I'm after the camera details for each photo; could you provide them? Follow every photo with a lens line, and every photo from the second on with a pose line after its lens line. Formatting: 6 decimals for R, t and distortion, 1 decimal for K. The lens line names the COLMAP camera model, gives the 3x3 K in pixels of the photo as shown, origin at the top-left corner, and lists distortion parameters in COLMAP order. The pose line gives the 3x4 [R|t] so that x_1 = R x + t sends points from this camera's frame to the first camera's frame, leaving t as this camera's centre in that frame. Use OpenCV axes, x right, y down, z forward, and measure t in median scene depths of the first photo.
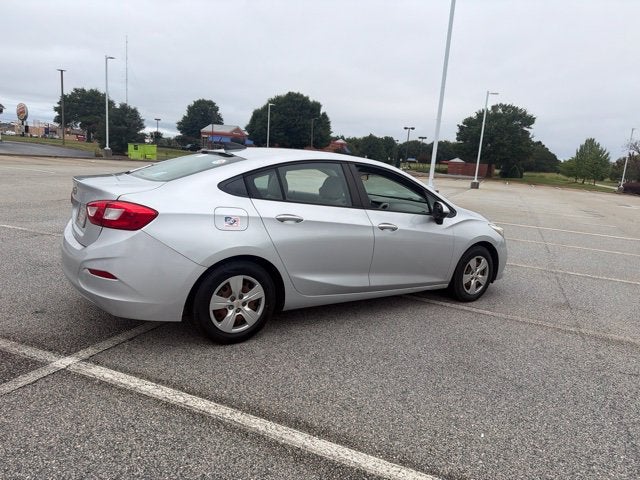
lens RADIAL K [[449.0, 0, 322.9], [0, 449.0, 239.4], [0, 0, 1]] dist [0.058662, -0.076694]
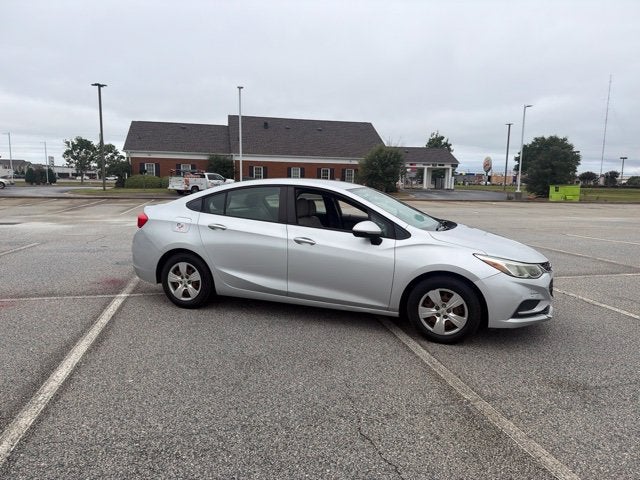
lens RADIAL K [[448.6, 0, 323.6], [0, 448.6, 233.5], [0, 0, 1]] dist [0.058909, -0.078021]
pose [[0.577525, 0.027304, -0.815916, 1.111005], [-0.116525, 0.991964, -0.049284, 0.003231], [0.808014, 0.123537, 0.576066, 0.407218]]
